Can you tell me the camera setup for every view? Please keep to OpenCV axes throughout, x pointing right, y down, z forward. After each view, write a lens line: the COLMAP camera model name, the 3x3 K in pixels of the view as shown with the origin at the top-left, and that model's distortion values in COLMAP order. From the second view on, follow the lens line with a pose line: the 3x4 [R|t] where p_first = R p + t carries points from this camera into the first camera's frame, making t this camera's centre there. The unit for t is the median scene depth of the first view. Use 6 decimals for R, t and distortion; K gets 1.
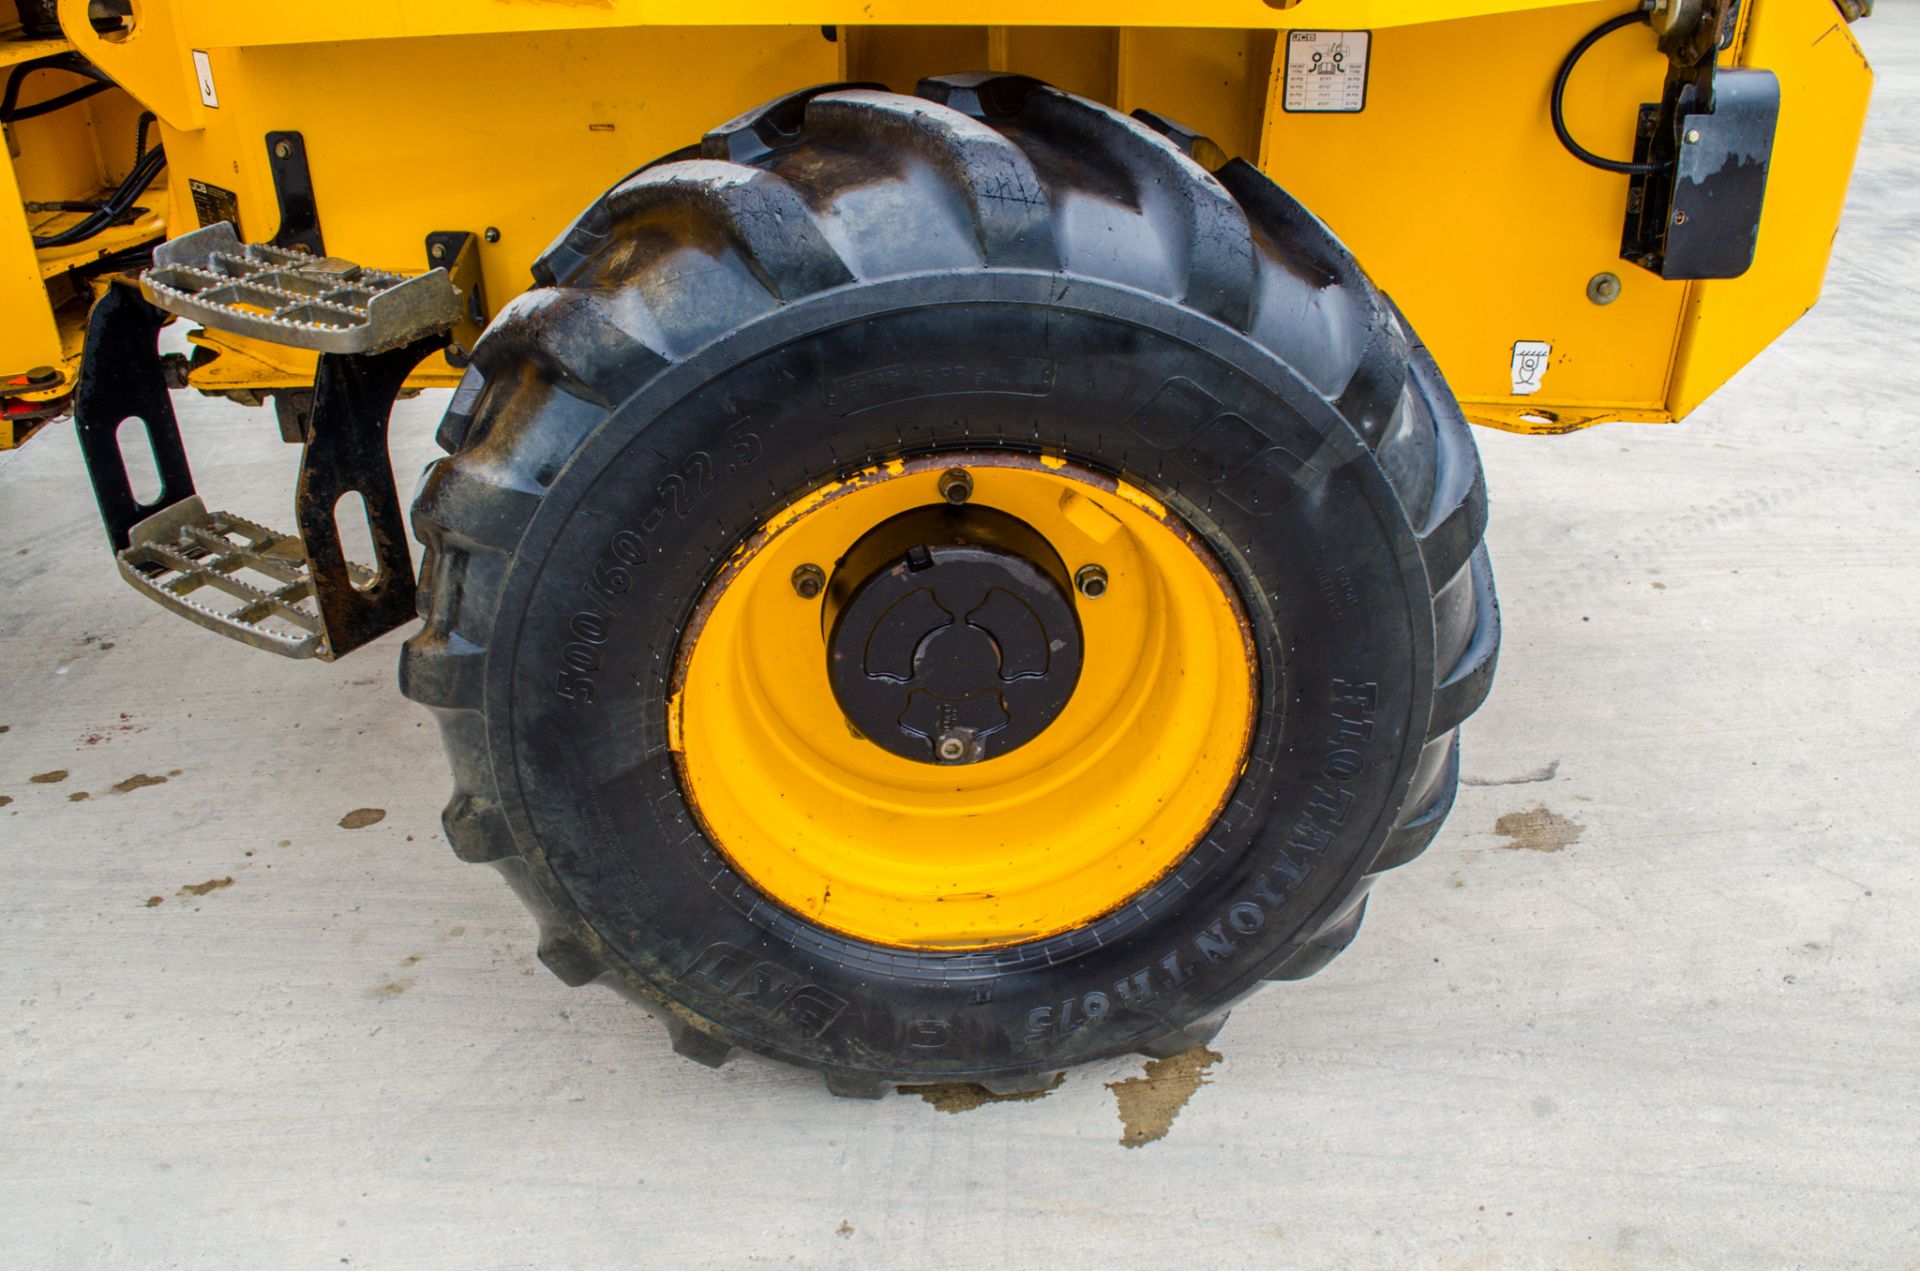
lens RADIAL K [[1512.5, 0, 932.2], [0, 1512.5, 633.8], [0, 0, 1]] dist [-0.091837, 0.020957]
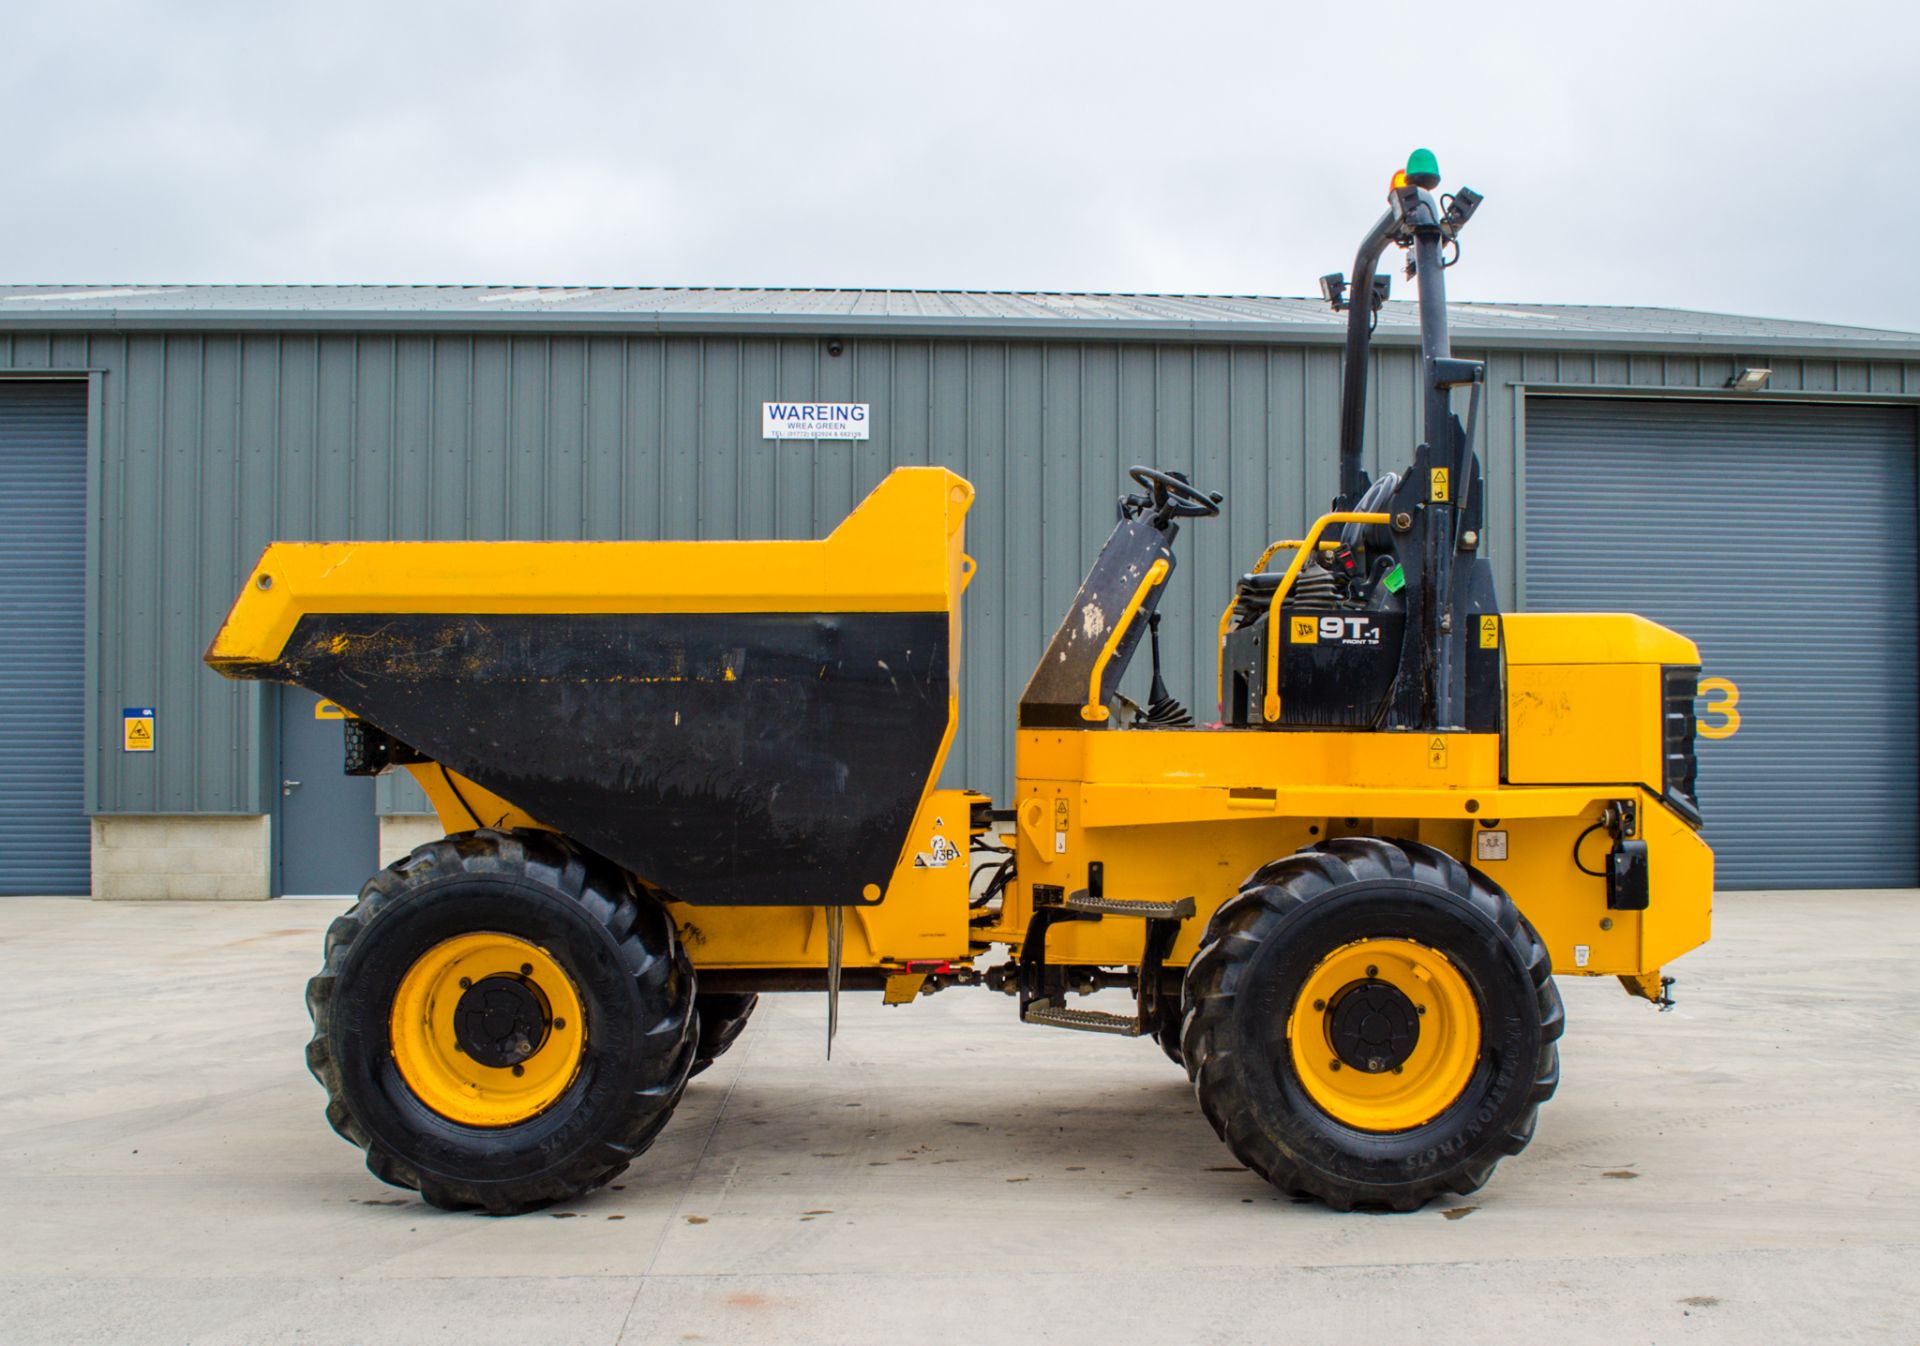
lens RADIAL K [[1934.0, 0, 1023.3], [0, 1934.0, 738.3], [0, 0, 1]] dist [-0.066132, 0.000000]
pose [[0.999108, 0.021797, -0.036168, -0.609156], [-0.036770, 0.870218, -0.491292, 1.558977], [0.020765, 0.492184, 0.870244, -2.818633]]
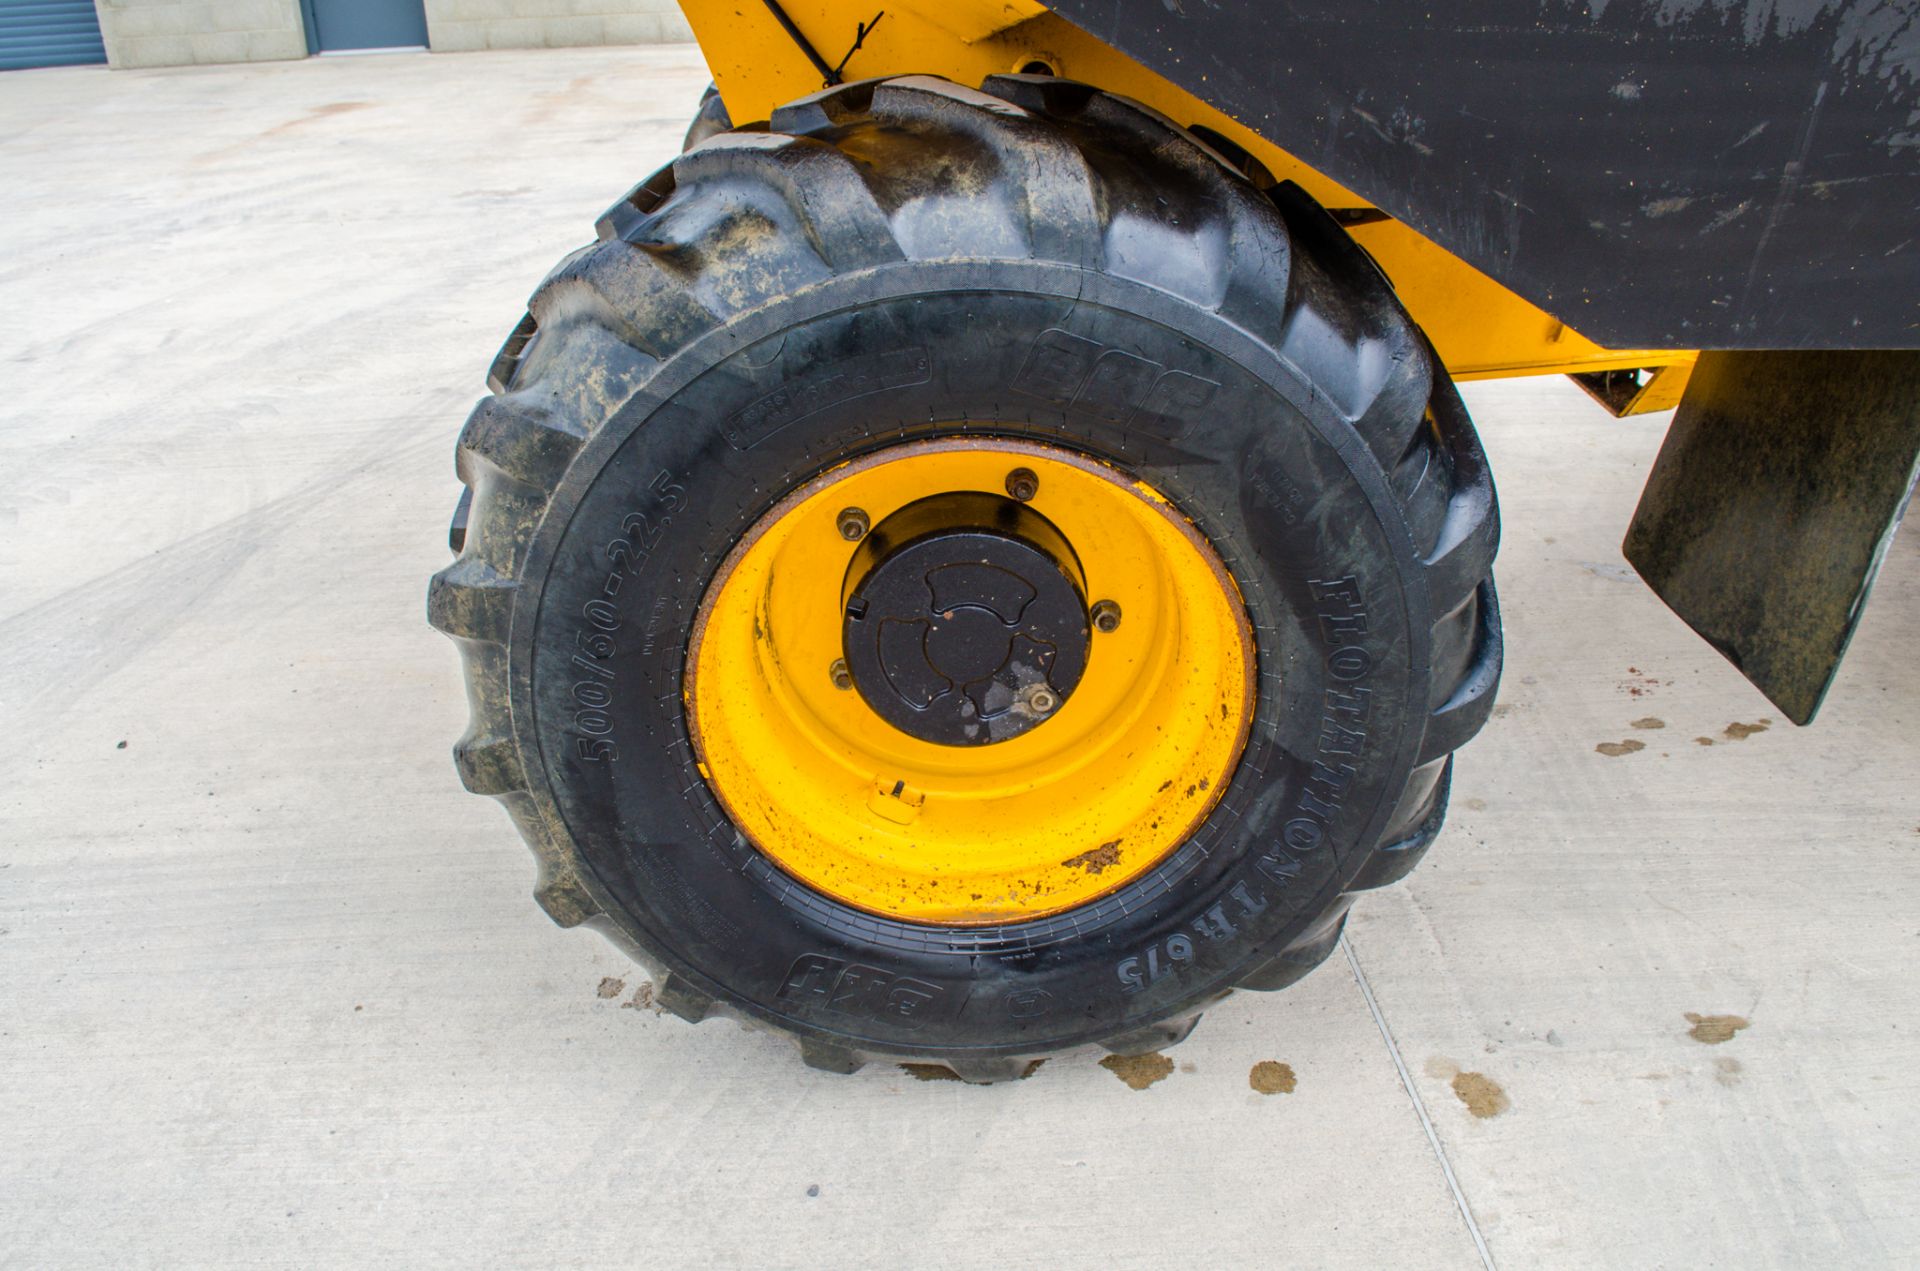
lens RADIAL K [[1512.5, 0, 950.2], [0, 1512.5, 633.3], [0, 0, 1]] dist [-0.091837, 0.020957]
pose [[0.999537, 0.021706, -0.021313, -1.861983], [-0.022243, 0.999433, -0.025265, 0.123392], [0.020752, 0.025728, 0.999454, -0.129569]]
